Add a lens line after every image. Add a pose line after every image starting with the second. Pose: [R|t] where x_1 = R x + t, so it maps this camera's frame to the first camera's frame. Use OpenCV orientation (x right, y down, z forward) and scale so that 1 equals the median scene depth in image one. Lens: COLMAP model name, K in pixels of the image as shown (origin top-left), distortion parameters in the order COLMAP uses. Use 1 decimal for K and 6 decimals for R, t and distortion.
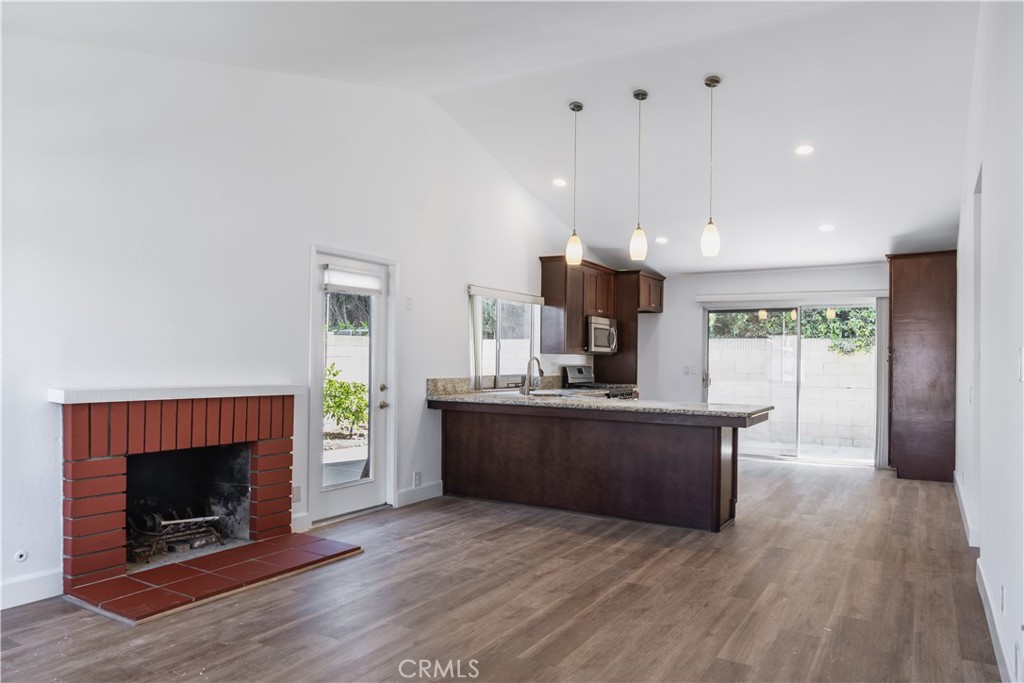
lens RADIAL K [[686.9, 0, 529.2], [0, 686.9, 357.3], [0, 0, 1]] dist [-0.001487, 0.000874]
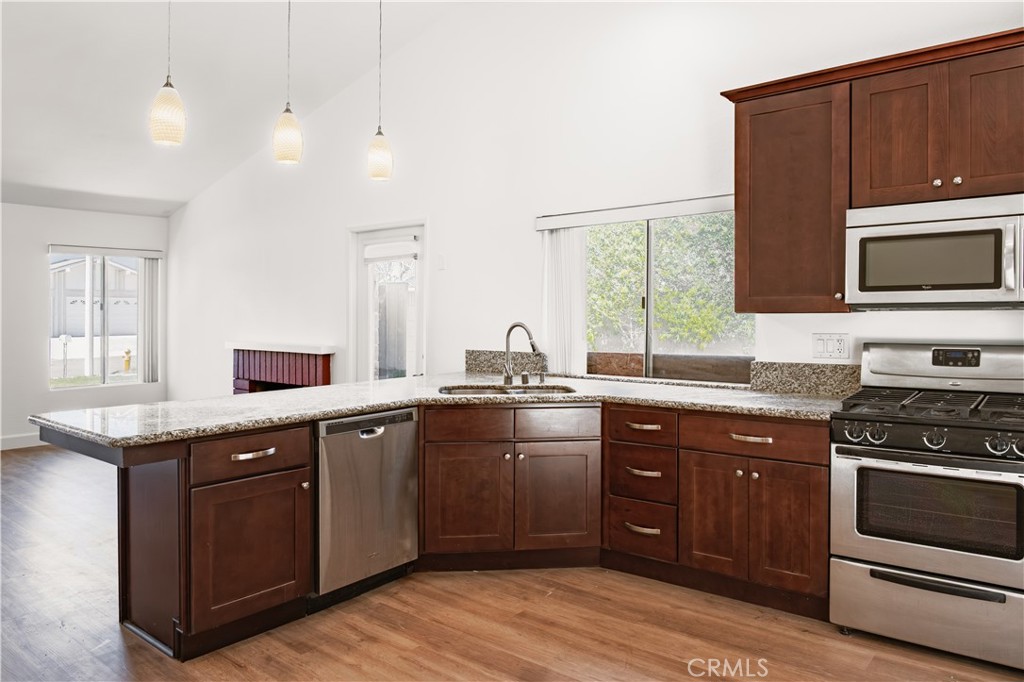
lens RADIAL K [[706.8, 0, 506.0], [0, 706.8, 318.3], [0, 0, 1]] dist [-0.003616, -0.001771]
pose [[-0.166968, -0.010446, -0.985907, 0.455514], [0.005611, 0.999918, -0.011545, 0.002505], [0.985946, -0.007459, -0.166896, 0.801417]]
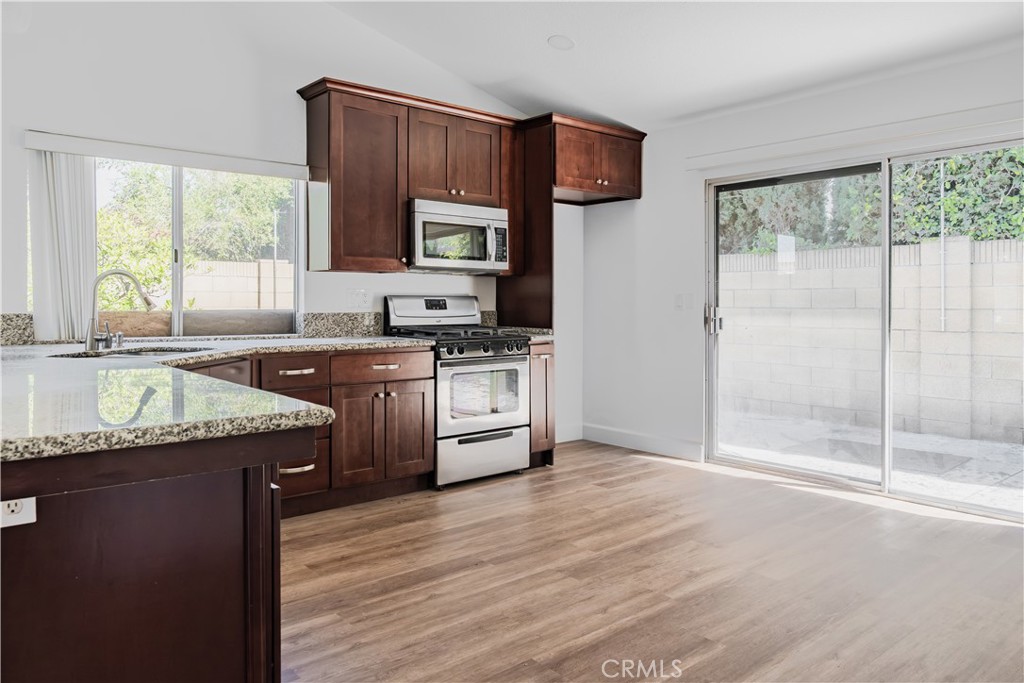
lens RADIAL K [[706.8, 0, 506.0], [0, 706.8, 318.8], [0, 0, 1]] dist [-0.003616, -0.001771]
pose [[0.937094, -0.007415, -0.348998, 0.314805], [0.014745, 0.999723, 0.018352, 0.021281], [0.348765, -0.022344, 0.936944, 0.468158]]
